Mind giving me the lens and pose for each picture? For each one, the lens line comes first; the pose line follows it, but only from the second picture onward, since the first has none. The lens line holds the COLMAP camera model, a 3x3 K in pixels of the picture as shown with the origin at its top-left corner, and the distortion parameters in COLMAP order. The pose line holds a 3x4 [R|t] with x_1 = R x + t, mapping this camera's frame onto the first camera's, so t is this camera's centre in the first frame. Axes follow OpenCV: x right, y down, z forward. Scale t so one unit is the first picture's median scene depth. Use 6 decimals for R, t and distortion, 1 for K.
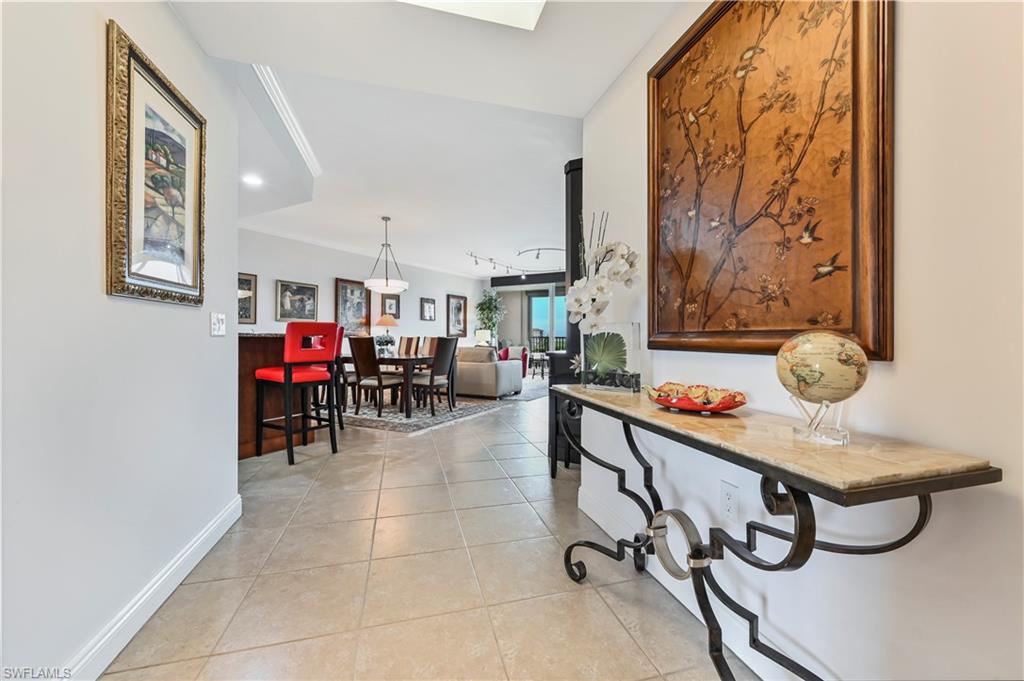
lens RADIAL K [[411.1, 0, 524.6], [0, 411.1, 343.3], [0, 0, 1]] dist [-0.000211, 0.000005]
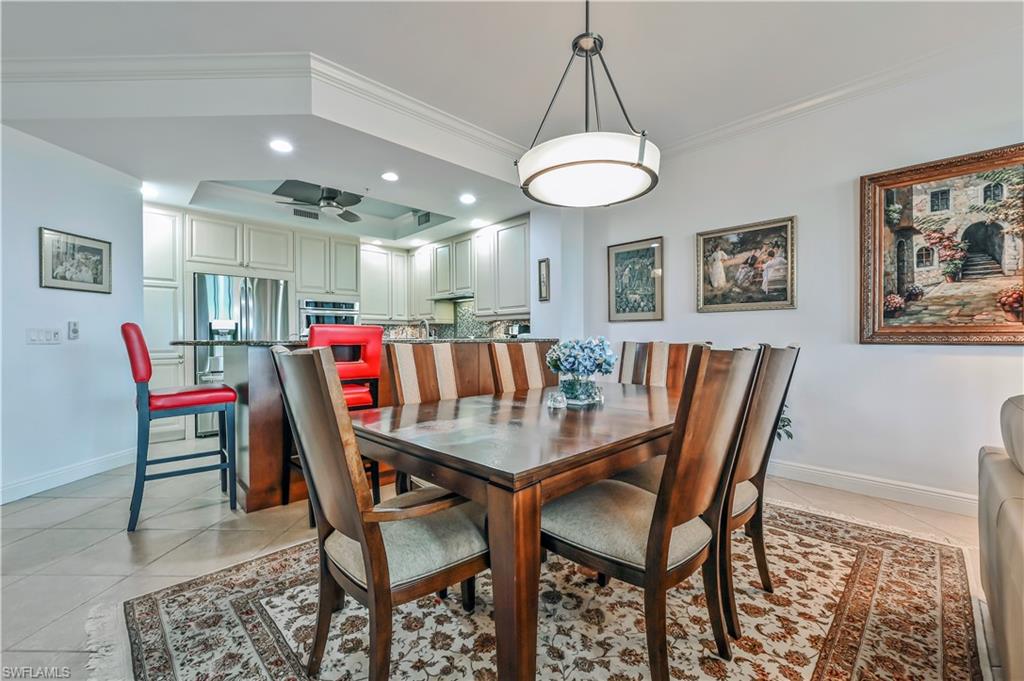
lens RADIAL K [[417.6, 0, 515.3], [0, 417.6, 337.9], [0, 0, 1]] dist [0.001746, 0.000067]
pose [[-0.309627, -0.003126, -0.950853, -0.027161], [-0.010140, 0.999949, 0.000014, -0.021912], [0.950804, 0.009646, -0.309643, 1.081828]]
